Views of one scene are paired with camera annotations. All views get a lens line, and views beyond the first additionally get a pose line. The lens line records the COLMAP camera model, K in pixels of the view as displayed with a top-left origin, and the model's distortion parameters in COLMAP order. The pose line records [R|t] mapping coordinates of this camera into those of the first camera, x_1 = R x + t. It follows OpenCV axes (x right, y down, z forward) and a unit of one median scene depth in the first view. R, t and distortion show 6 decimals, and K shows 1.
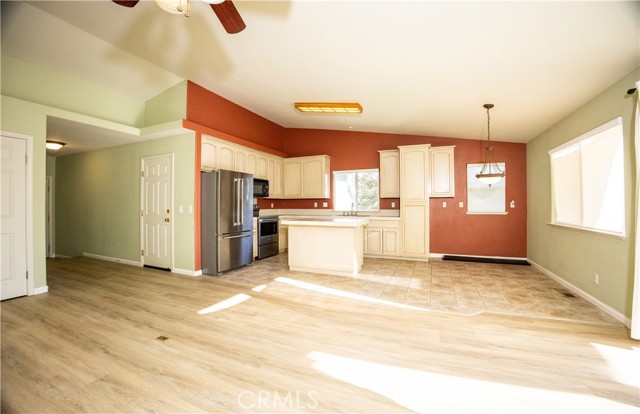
lens RADIAL K [[262.1, 0, 328.9], [0, 262.1, 204.4], [0, 0, 1]] dist [-0.069962, 0.012044]
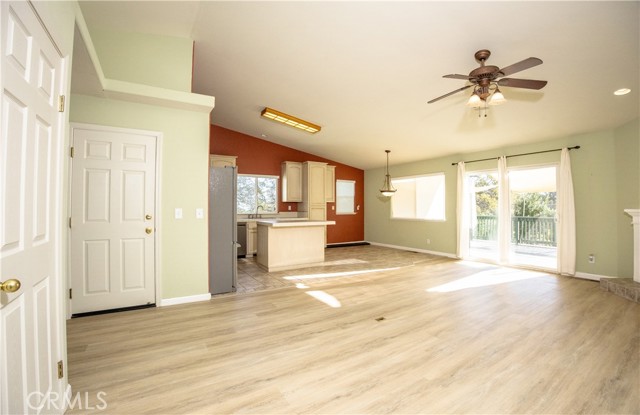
lens RADIAL K [[262.1, 0, 328.9], [0, 262.1, 204.9], [0, 0, 1]] dist [-0.069962, 0.012044]
pose [[0.578788, 0.010366, 0.815412, -1.054561], [-0.001845, 0.999933, -0.011402, 0.002361], [-0.815476, 0.005095, 0.578768, 0.282306]]
